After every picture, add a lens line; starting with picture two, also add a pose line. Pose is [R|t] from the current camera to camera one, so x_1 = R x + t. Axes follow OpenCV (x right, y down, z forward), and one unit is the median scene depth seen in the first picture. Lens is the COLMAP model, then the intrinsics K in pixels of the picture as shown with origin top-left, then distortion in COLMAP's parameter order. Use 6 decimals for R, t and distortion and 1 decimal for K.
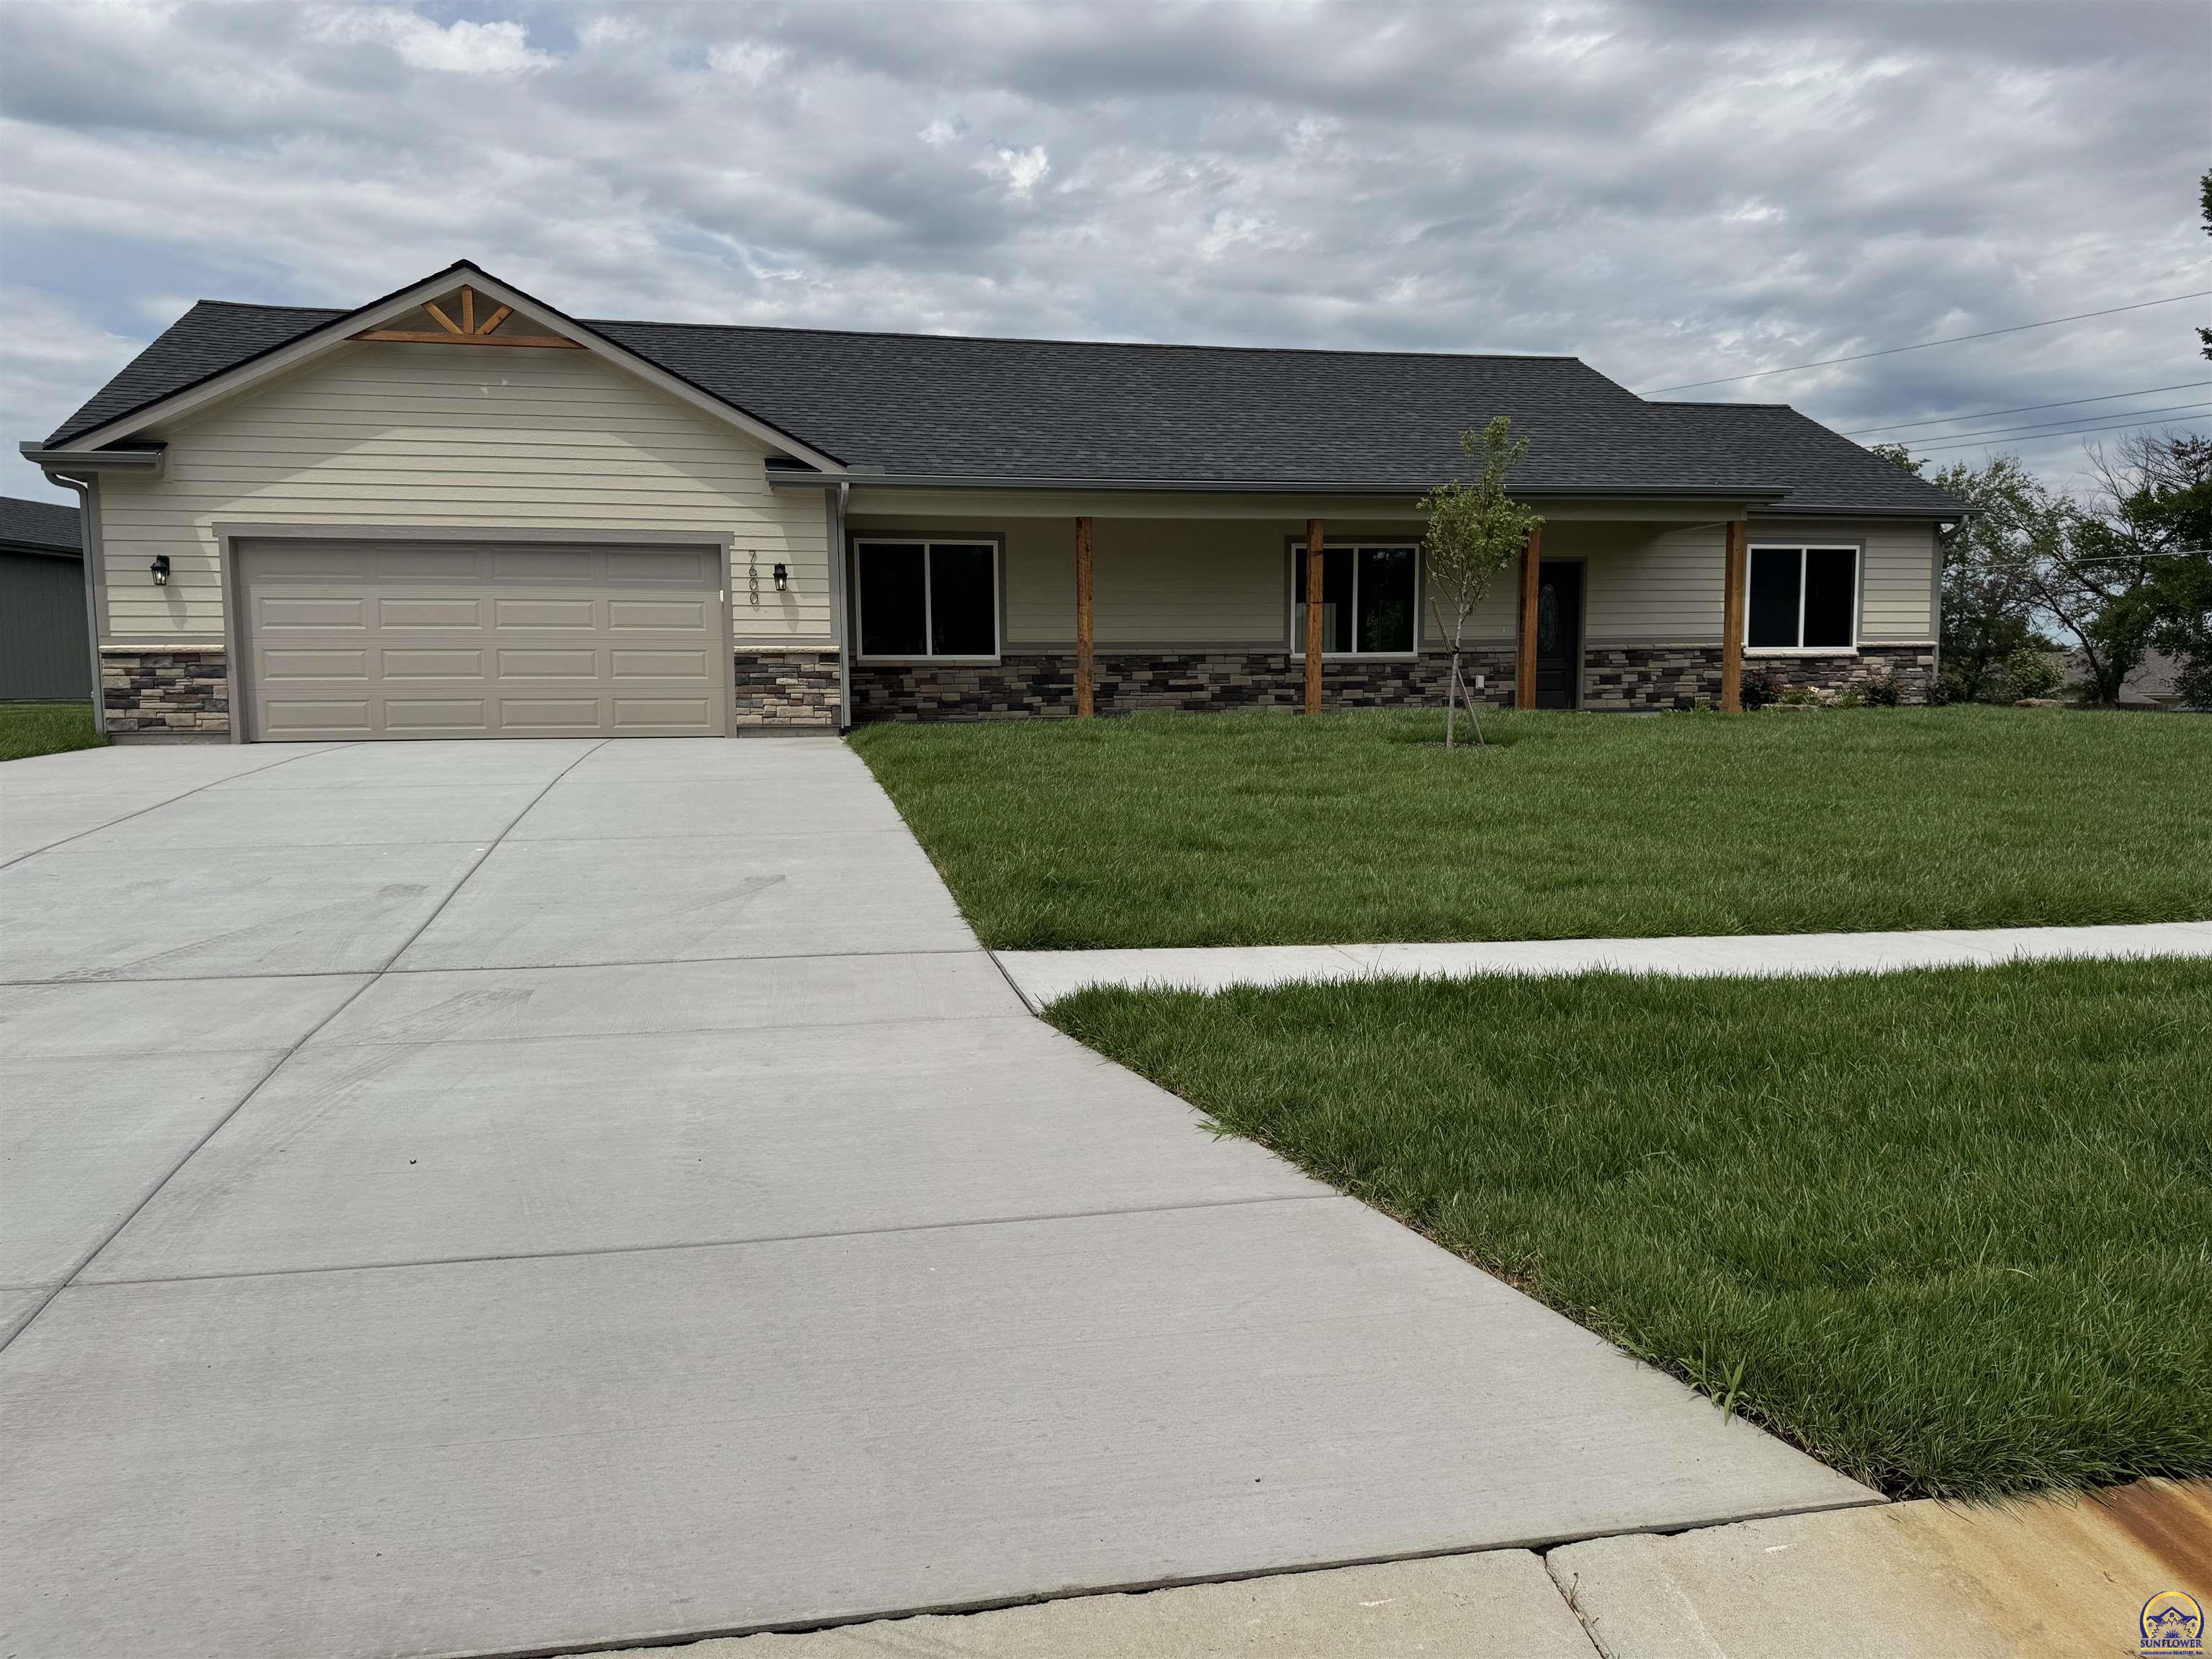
lens RADIAL K [[1549.2, 0, 1097.7], [0, 1549.2, 830.3], [0, 0, 1]] dist [0.154986, -0.258358]
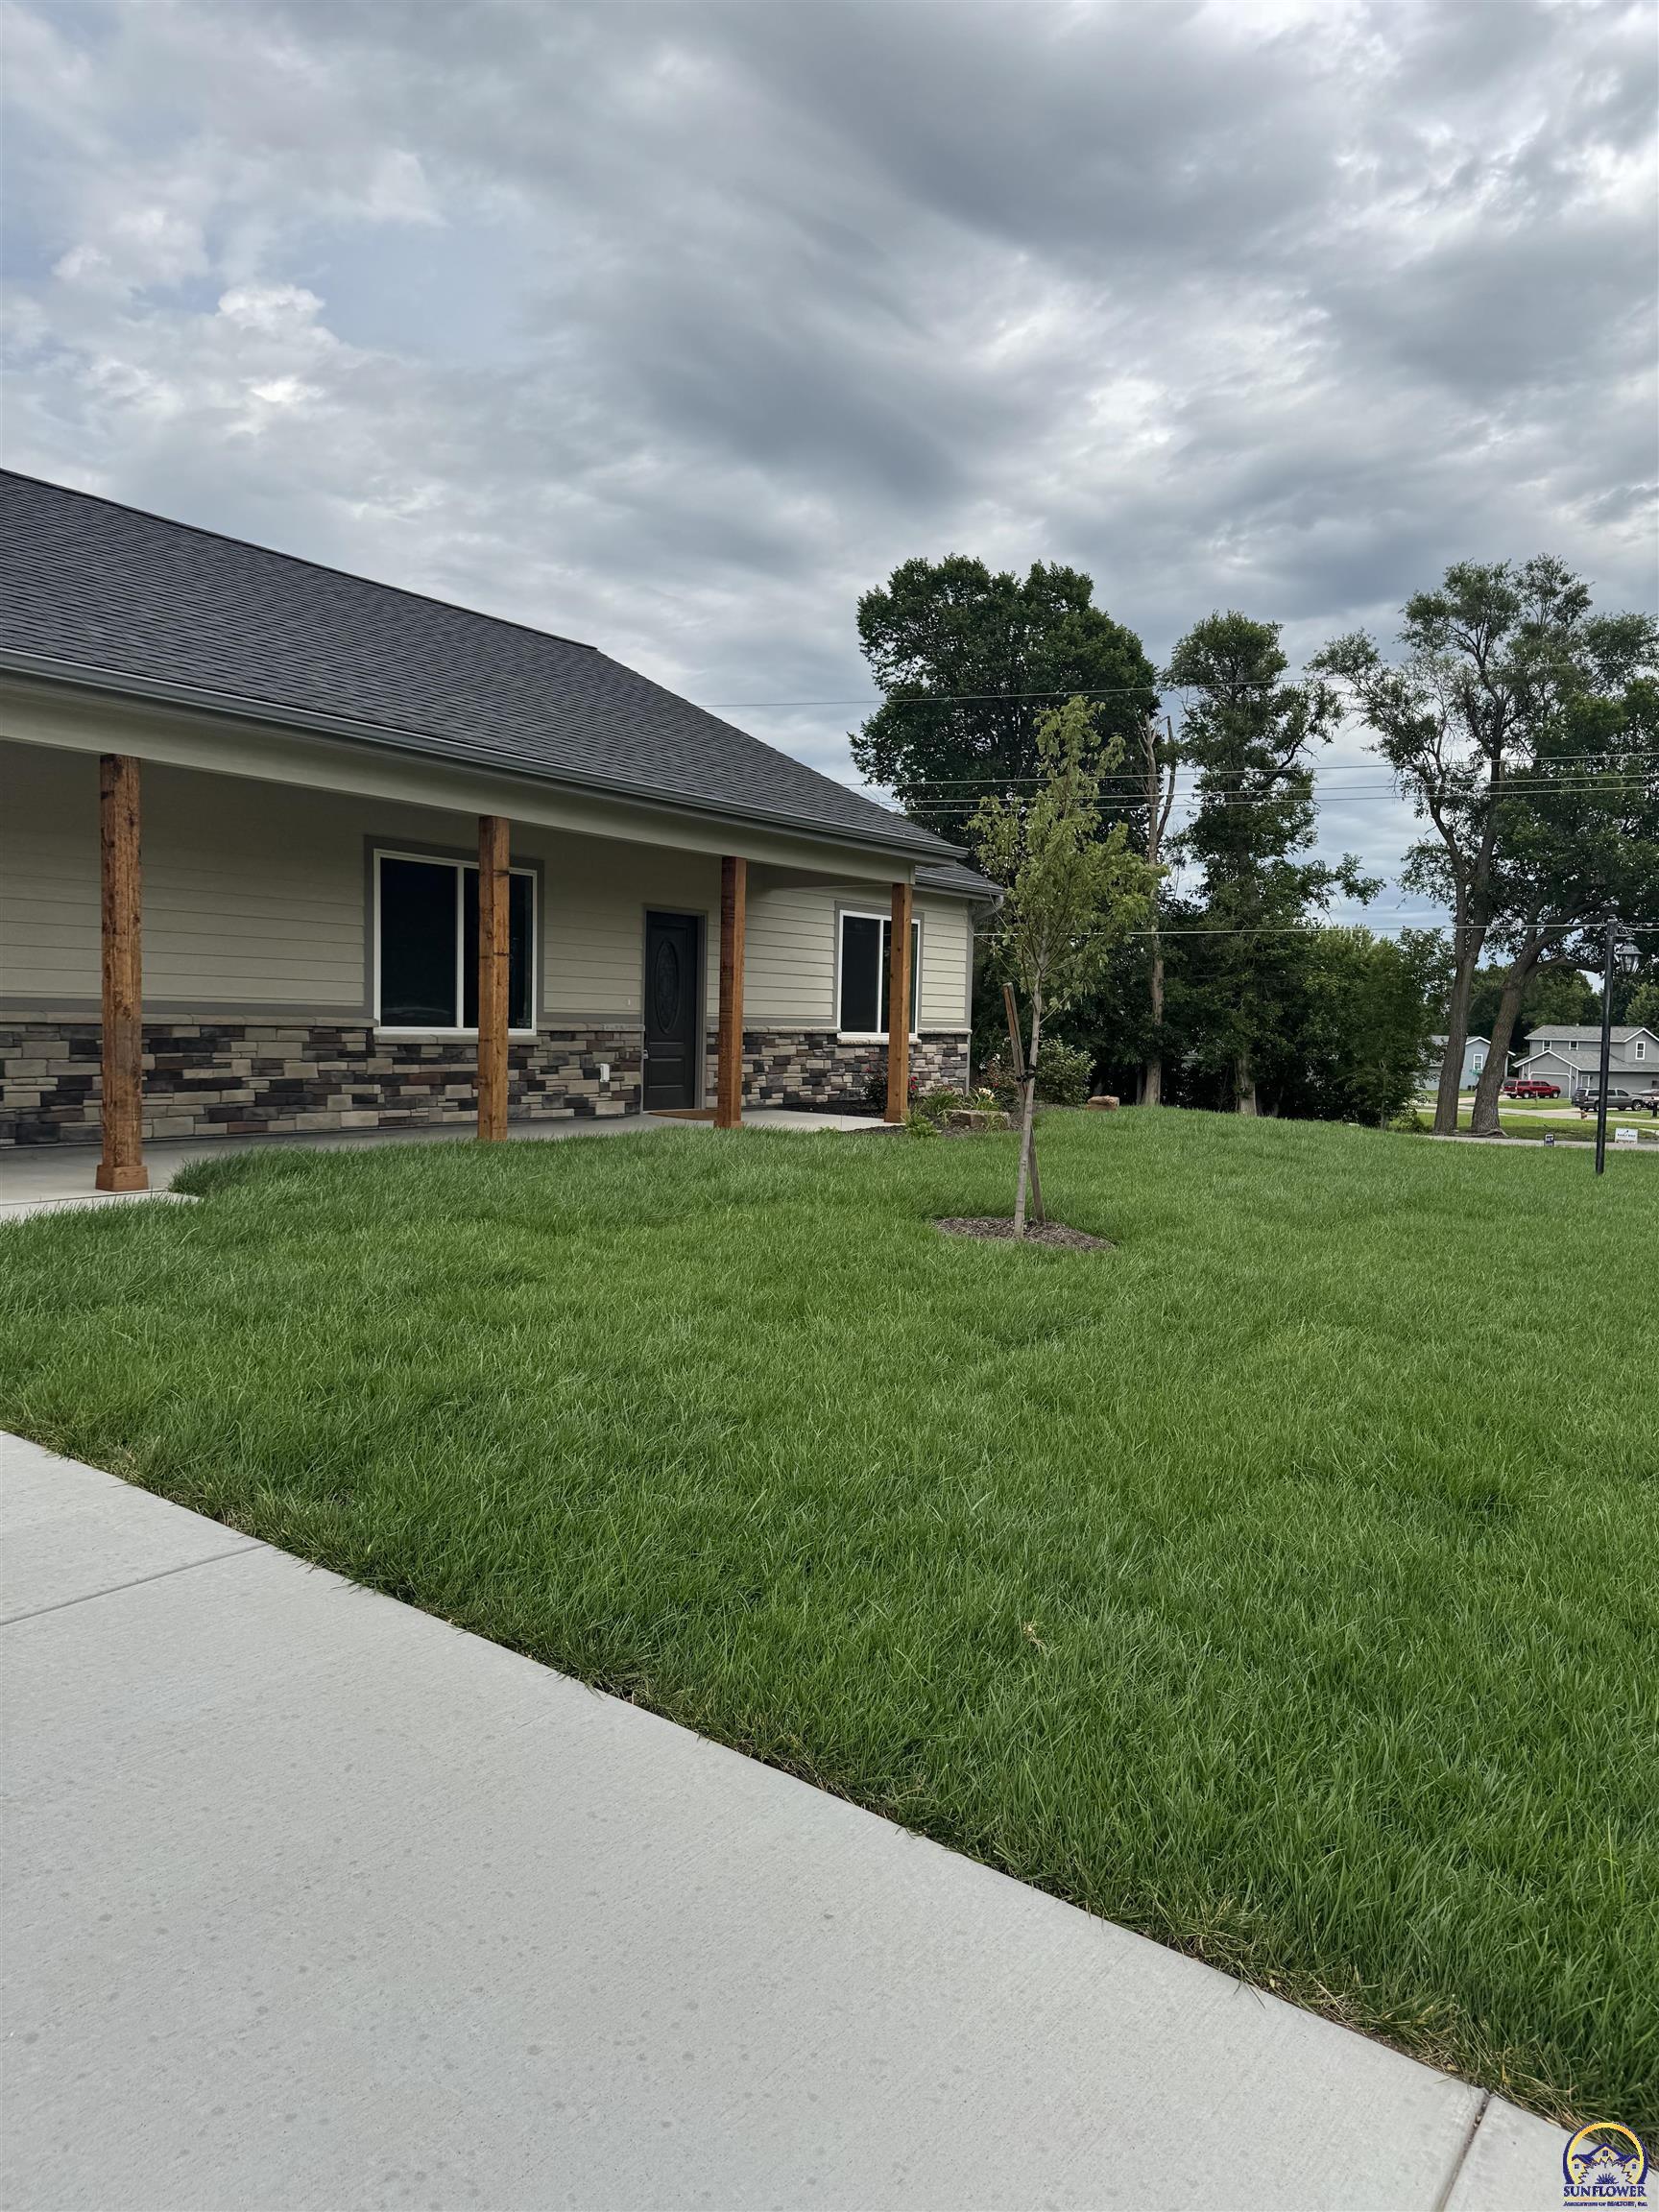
lens RADIAL K [[1546.4, 0, 829.5], [0, 1546.4, 1106.0], [0, 0, 1]] dist [0.154056, -0.250976]
pose [[0.736442, -0.010113, 0.676425, -0.188282], [0.030391, 0.999373, -0.018146, -0.077139], [-0.675818, 0.033921, 0.736288, 0.499448]]
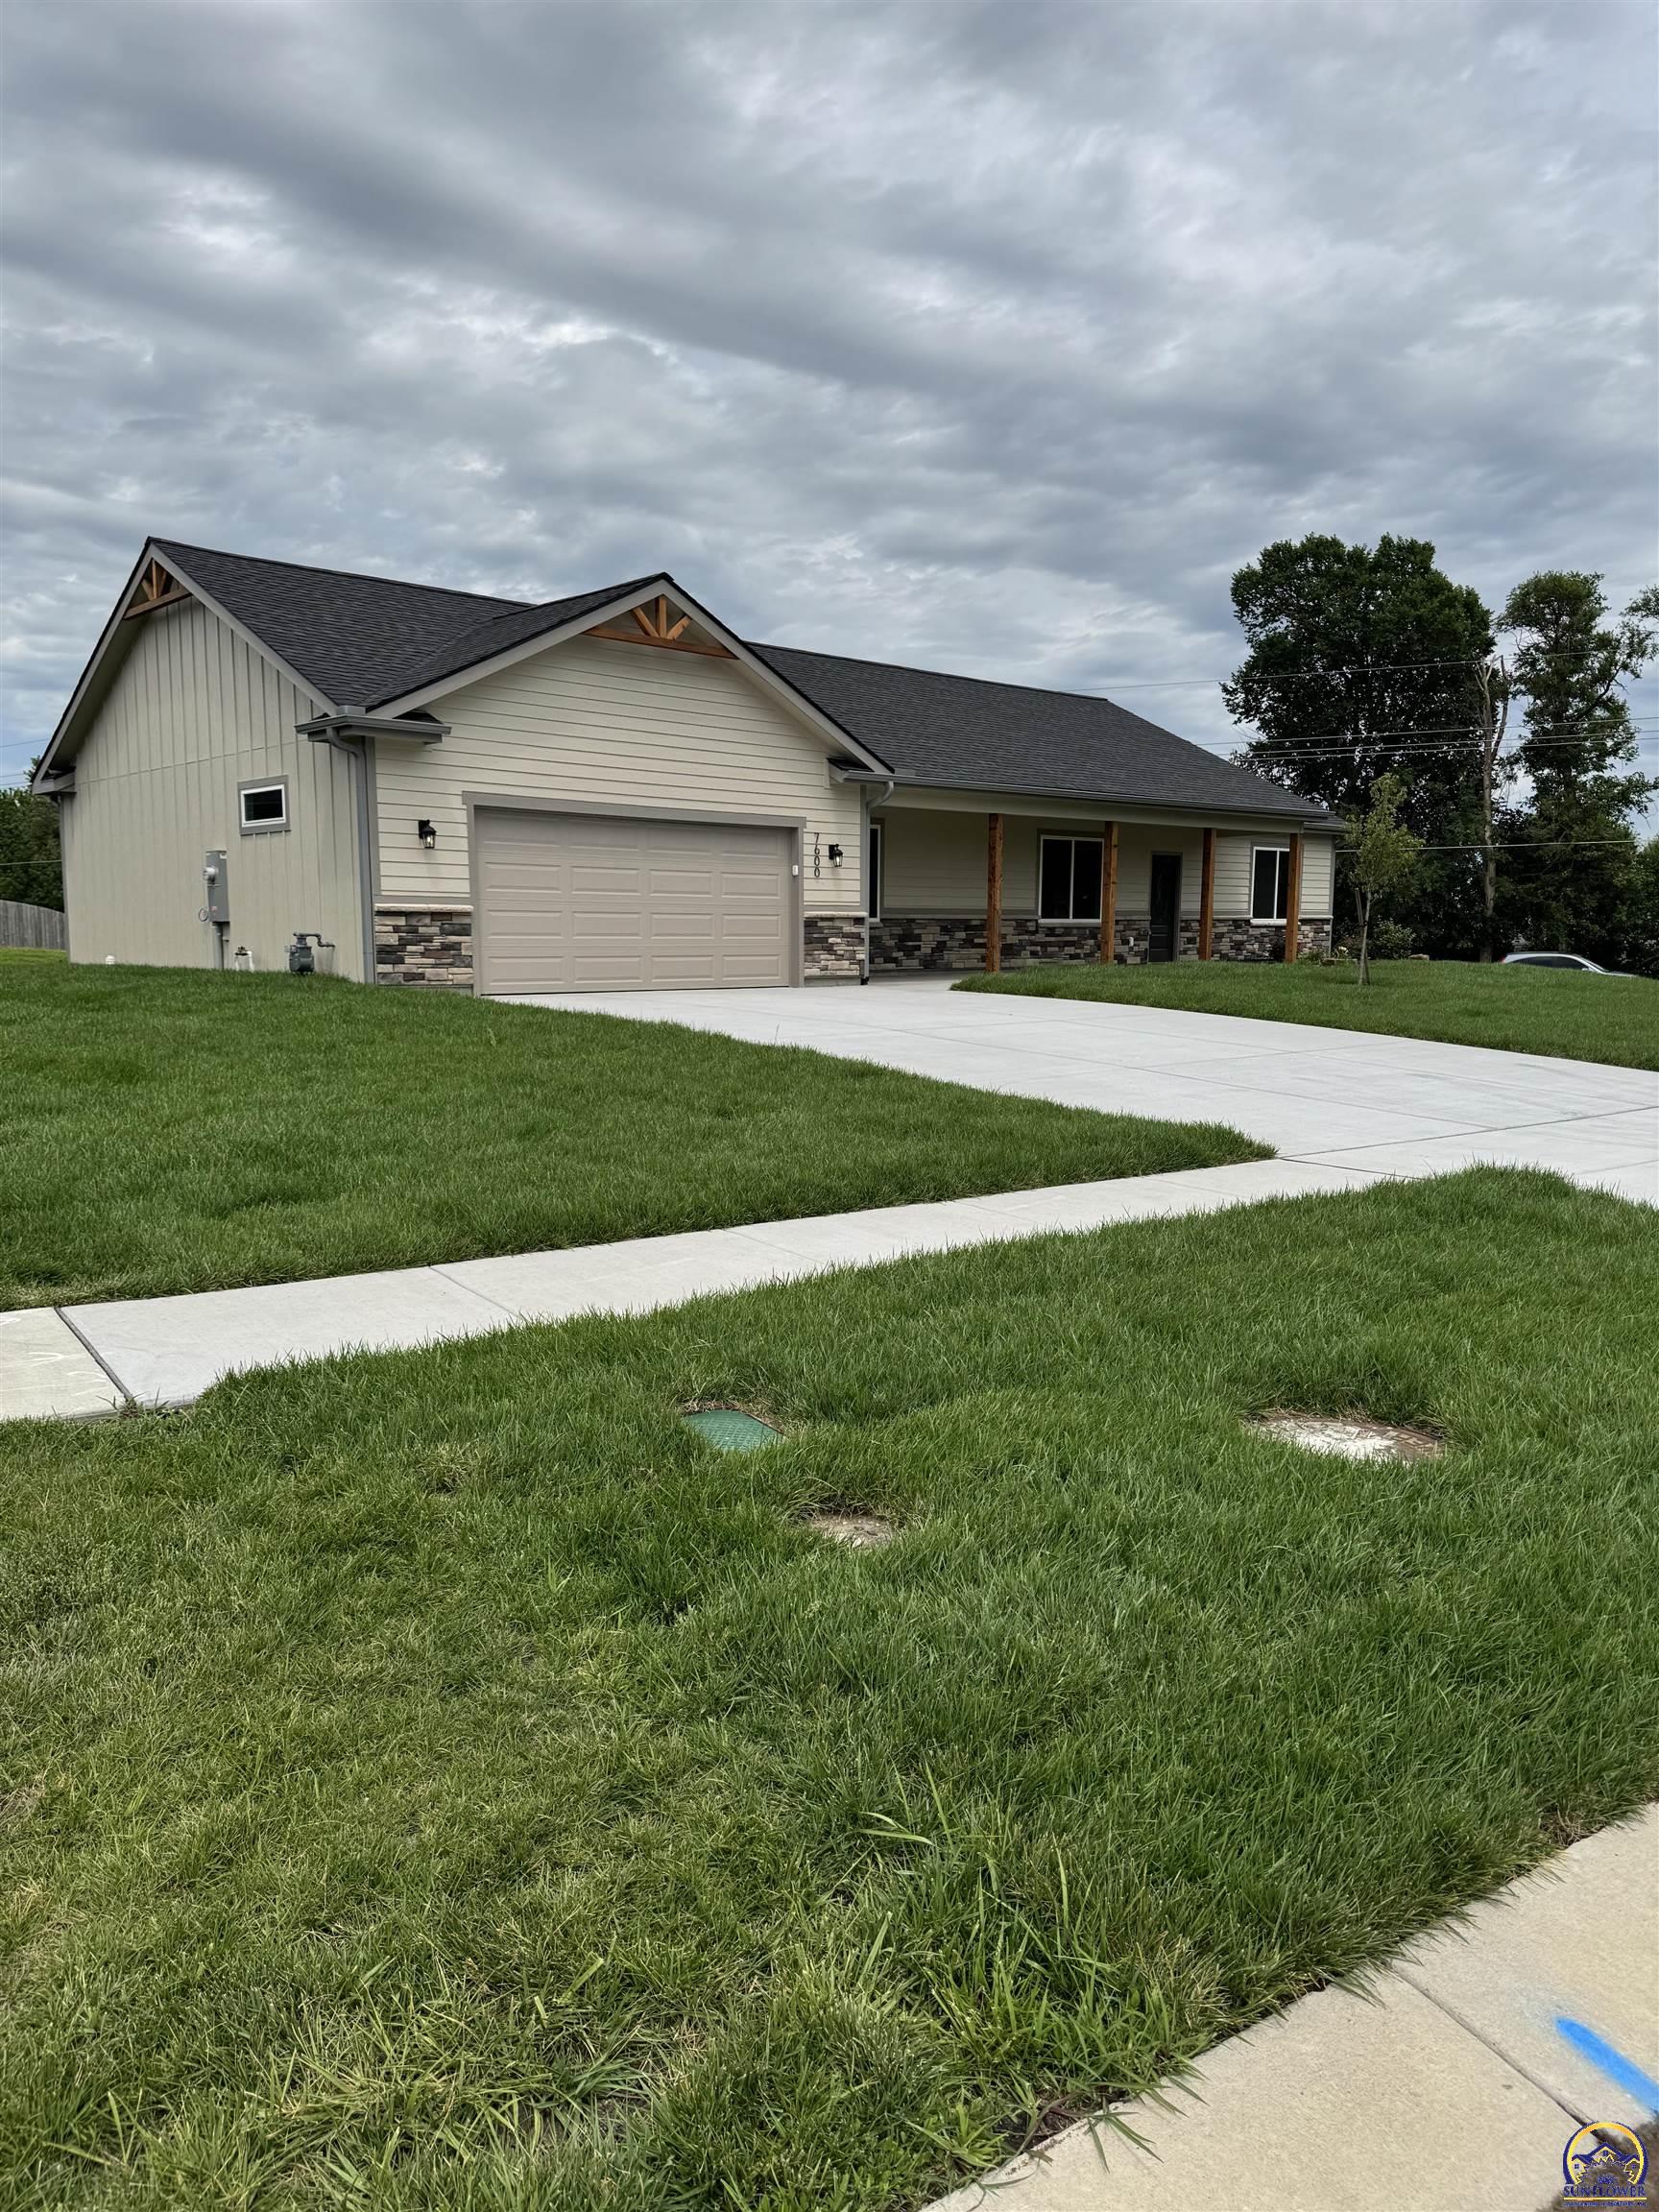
lens RADIAL K [[1557.2, 0, 821.4], [0, 1557.2, 1103.0], [0, 0, 1]] dist [0.176119, -0.359400]
pose [[0.861676, -0.044410, 0.505511, -0.825124], [0.035081, 0.998993, 0.027965, -0.002812], [-0.506244, -0.006363, 0.862367, -0.049844]]
